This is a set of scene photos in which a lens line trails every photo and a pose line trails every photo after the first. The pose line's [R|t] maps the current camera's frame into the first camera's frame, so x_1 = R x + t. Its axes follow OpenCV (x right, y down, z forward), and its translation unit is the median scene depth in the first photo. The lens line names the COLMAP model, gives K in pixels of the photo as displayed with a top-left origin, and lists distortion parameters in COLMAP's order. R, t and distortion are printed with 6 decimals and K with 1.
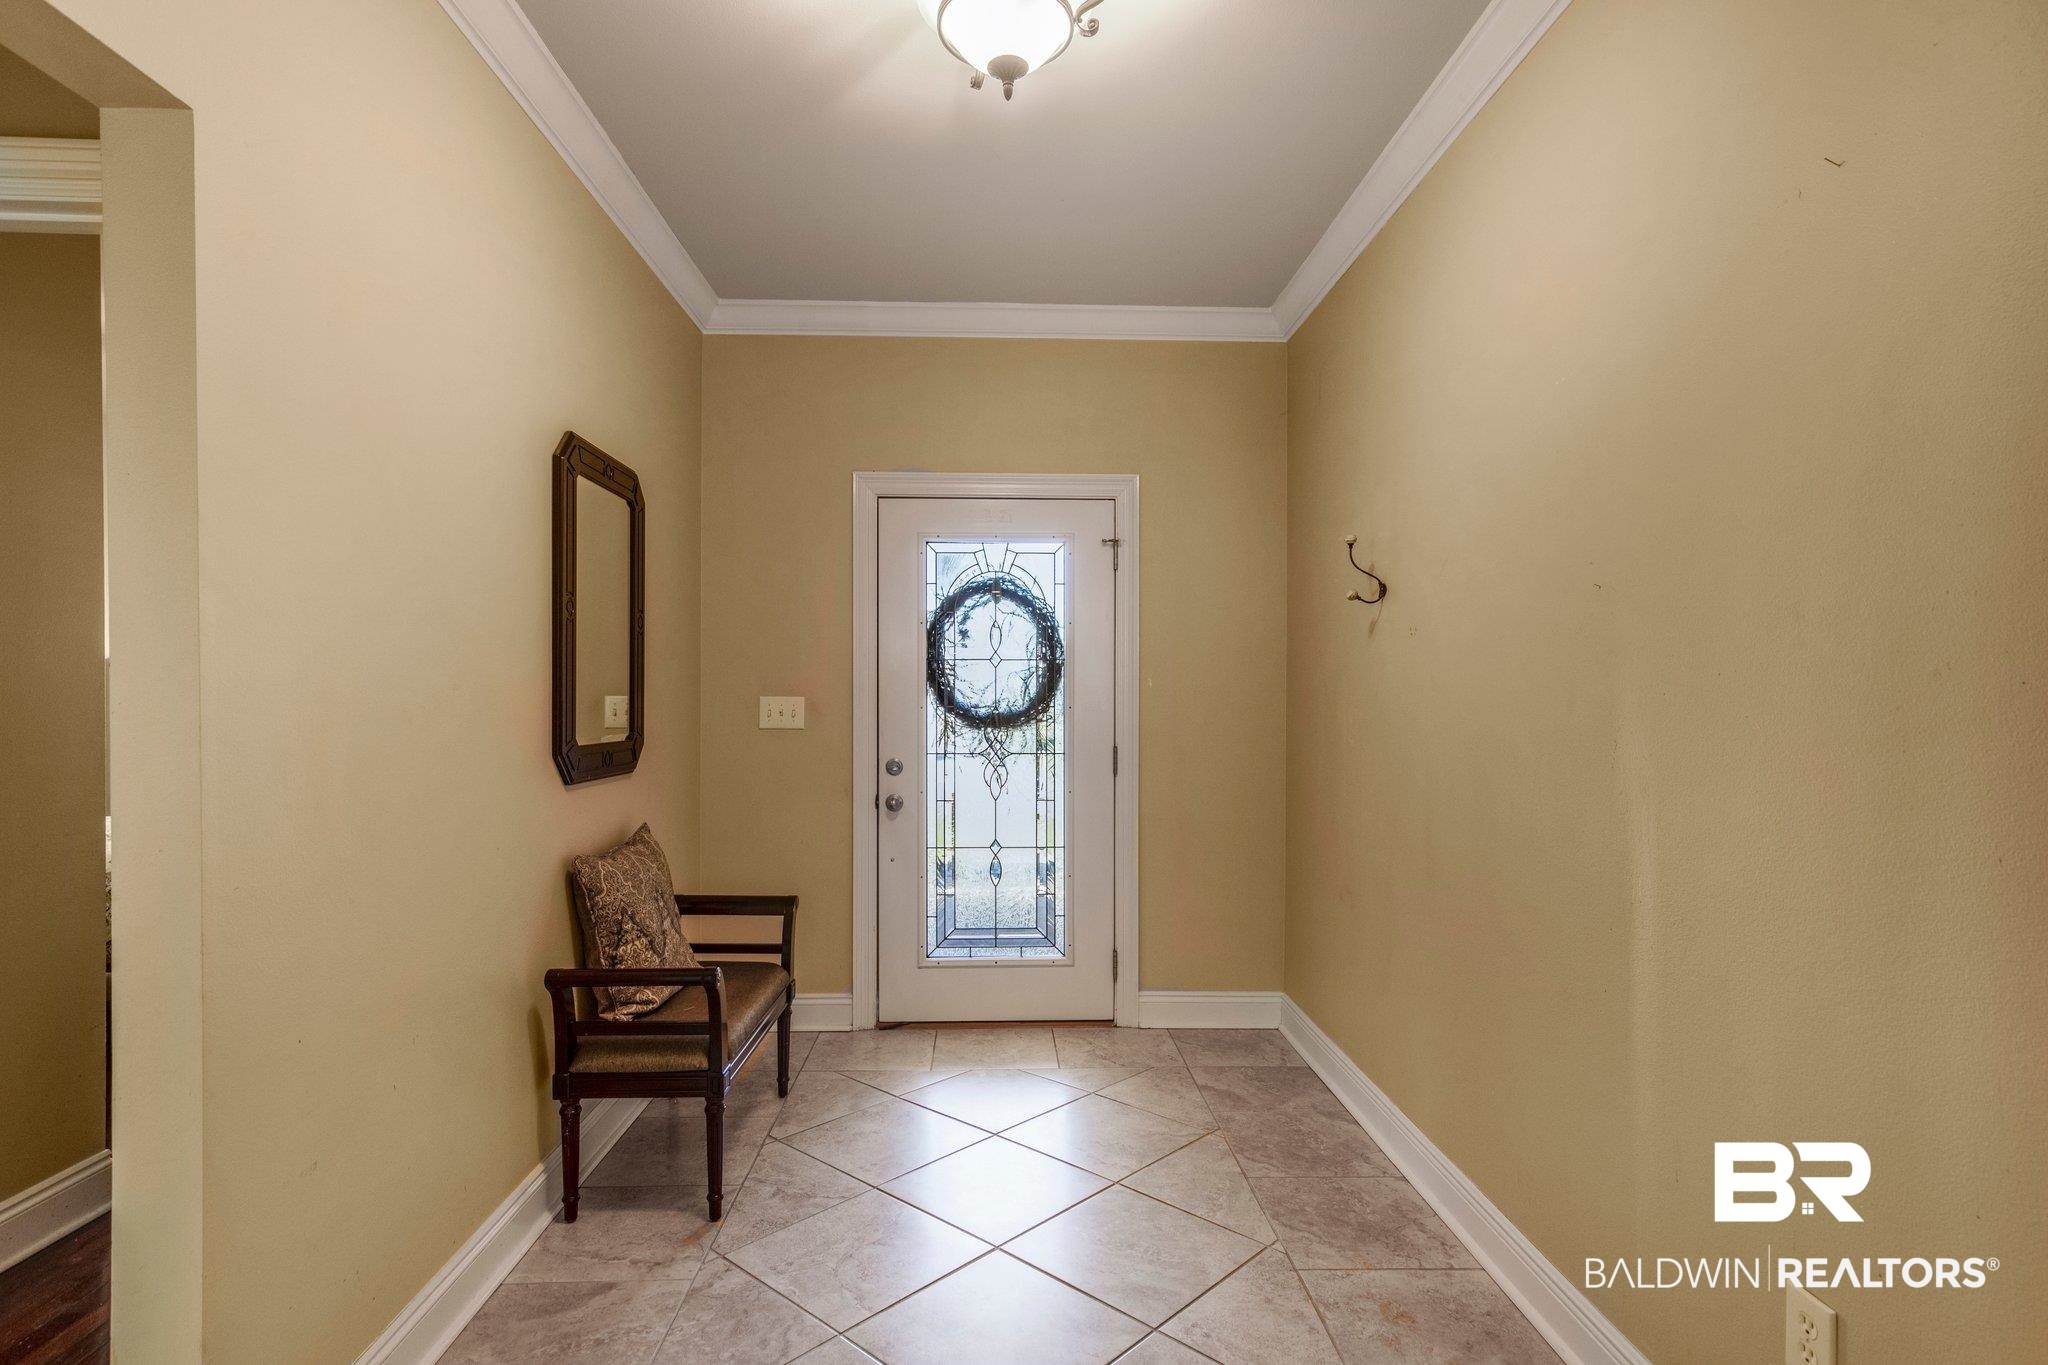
lens RADIAL K [[1083.2, 0, 1023.3], [0, 1083.2, 700.1], [0, 0, 1]] dist [-0.005350, -0.000496]
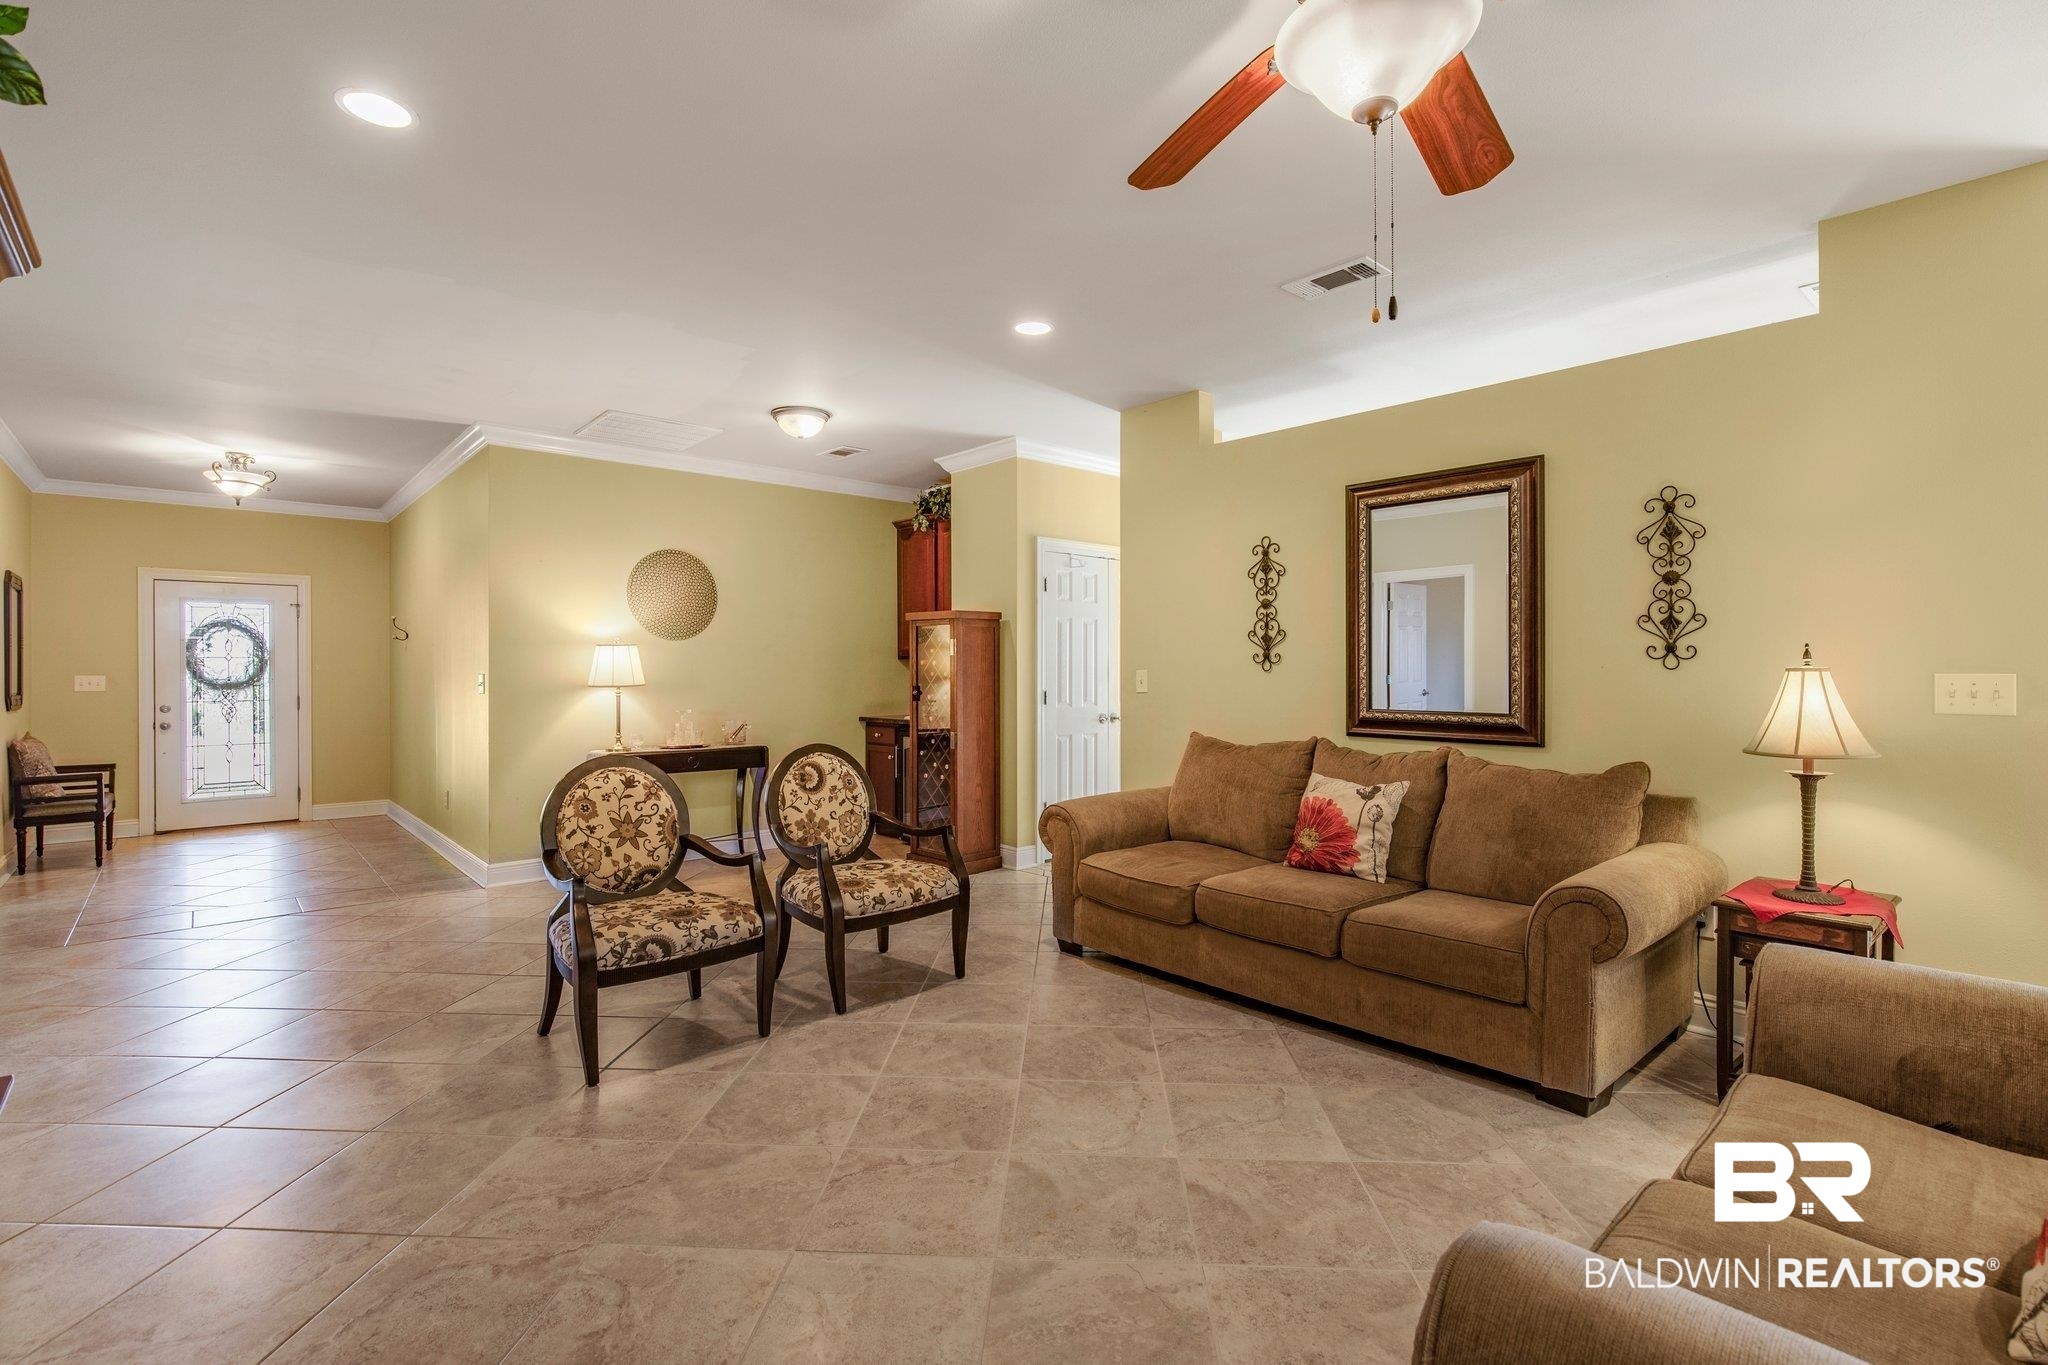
lens RADIAL K [[935.9, 0, 1026.9], [0, 935.9, 674.6], [0, 0, 1]] dist [-0.006024, 0.000220]
pose [[0.766902, -0.006022, 0.641736, 0.002853], [0.011961, 0.999916, -0.004910, 0.024474], [-0.641653, 0.011441, 0.766910, -1.435852]]
